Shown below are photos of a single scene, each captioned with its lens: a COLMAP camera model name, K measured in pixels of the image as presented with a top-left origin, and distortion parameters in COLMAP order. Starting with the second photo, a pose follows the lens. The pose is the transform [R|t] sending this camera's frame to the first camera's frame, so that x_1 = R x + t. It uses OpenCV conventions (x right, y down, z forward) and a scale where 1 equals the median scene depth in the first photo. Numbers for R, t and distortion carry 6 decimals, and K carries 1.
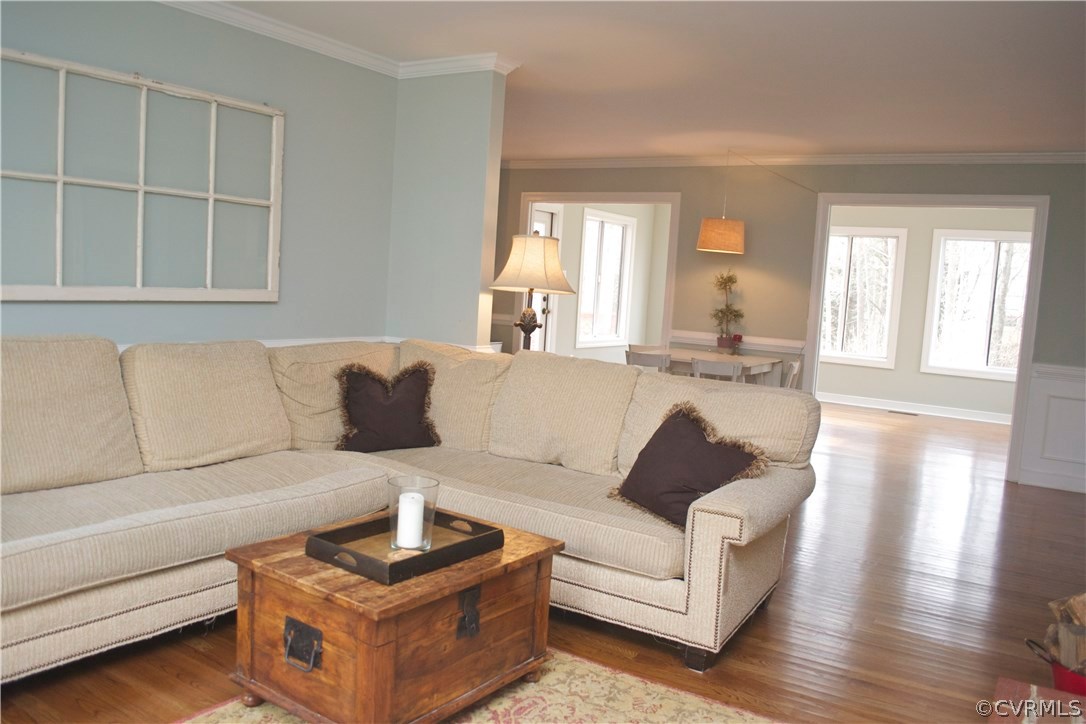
lens RADIAL K [[874.4, 0, 543.0], [0, 874.4, 362.0], [0, 0, 1]] dist [-0.086000, 0.012389]
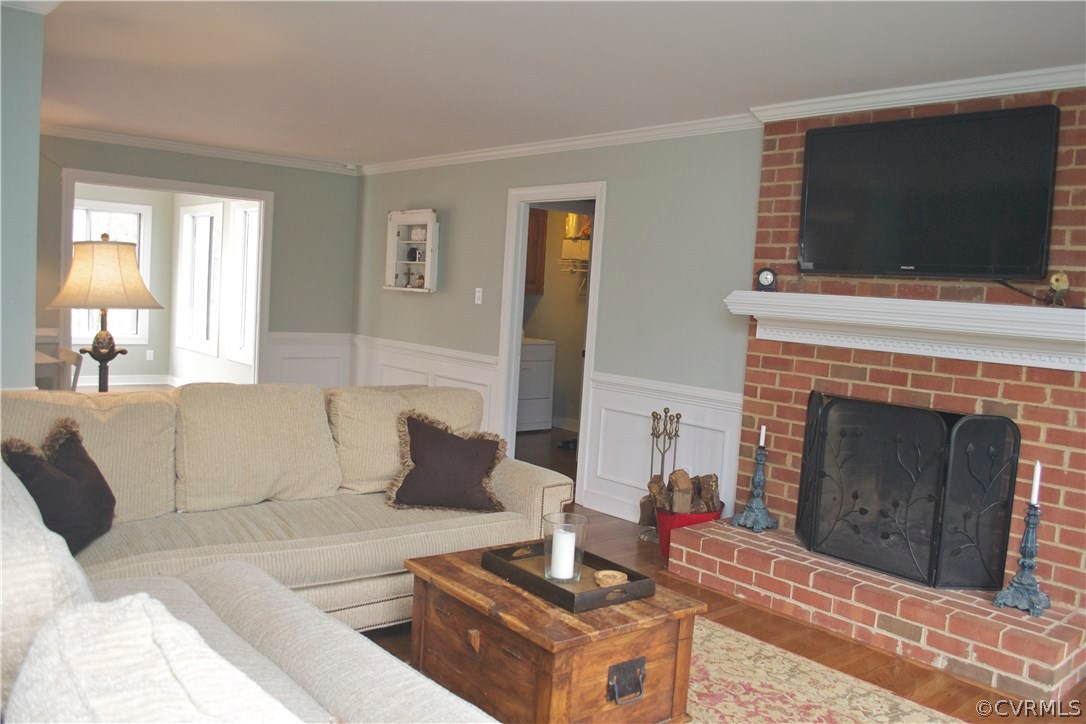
lens RADIAL K [[874.4, 0, 543.0], [0, 874.4, 362.0], [0, 0, 1]] dist [-0.086000, 0.012389]
pose [[0.283085, -0.118961, 0.951689, -0.670044], [0.046749, 0.992810, 0.110195, -0.103388], [-0.957955, 0.013296, 0.286610, 0.399403]]
